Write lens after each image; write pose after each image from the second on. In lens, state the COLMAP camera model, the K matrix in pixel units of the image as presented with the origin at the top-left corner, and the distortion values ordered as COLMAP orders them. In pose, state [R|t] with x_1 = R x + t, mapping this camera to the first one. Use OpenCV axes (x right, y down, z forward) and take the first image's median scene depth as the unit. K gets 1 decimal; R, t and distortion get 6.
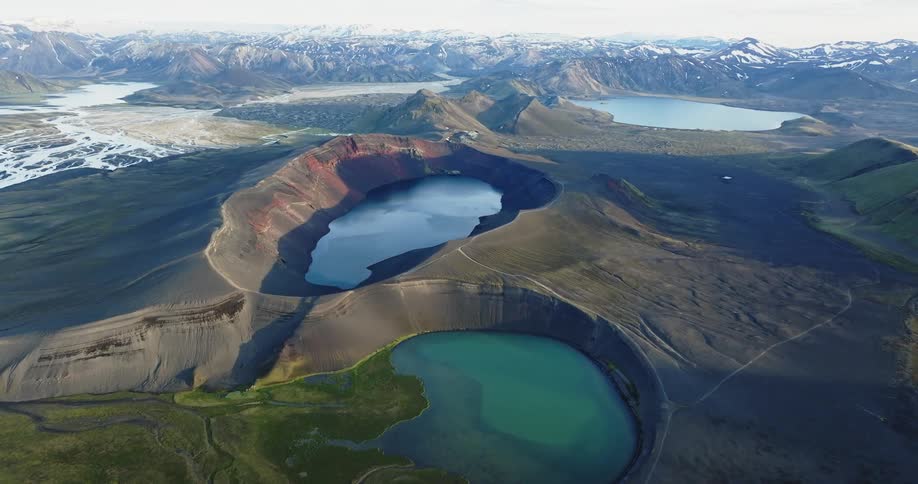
lens RADIAL K [[642.9, 0, 457.9], [0, 642.9, 242.7], [0, 0, 1]] dist [0.002760, 0.008374]
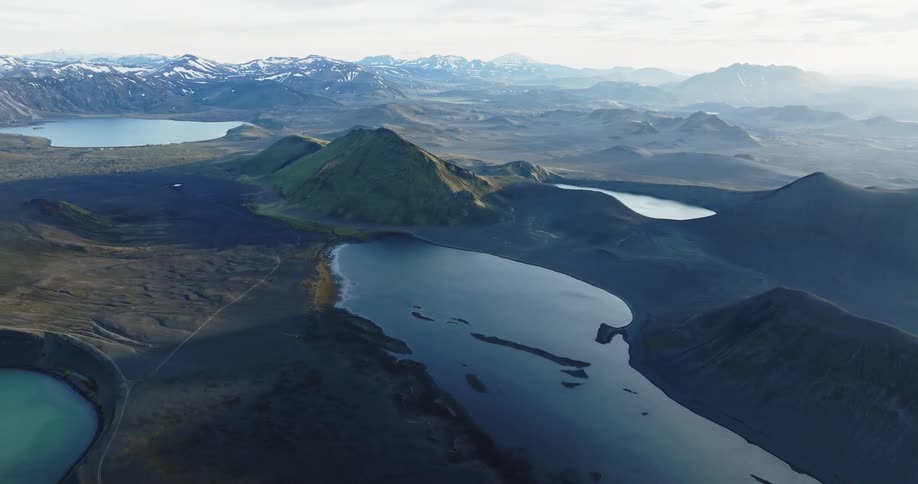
lens RADIAL K [[642.9, 0, 457.9], [0, 642.9, 242.7], [0, 0, 1]] dist [0.002760, 0.008374]
pose [[0.711719, -0.208168, 0.670911, 0.020348], [0.224318, 0.972428, 0.063760, 0.038146], [-0.665685, 0.105119, 0.738792, -0.117359]]
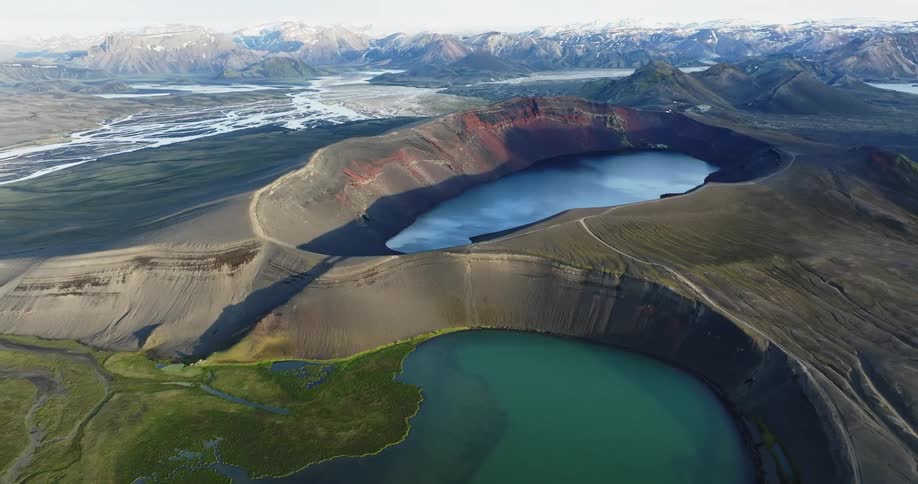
lens RADIAL K [[642.9, 0, 457.9], [0, 642.9, 242.7], [0, 0, 1]] dist [0.002760, 0.008374]
pose [[0.917103, 0.093887, -0.387436, 0.114370], [-0.095629, 0.995307, 0.014826, 0.027970], [0.387010, 0.023453, 0.921777, 0.235019]]
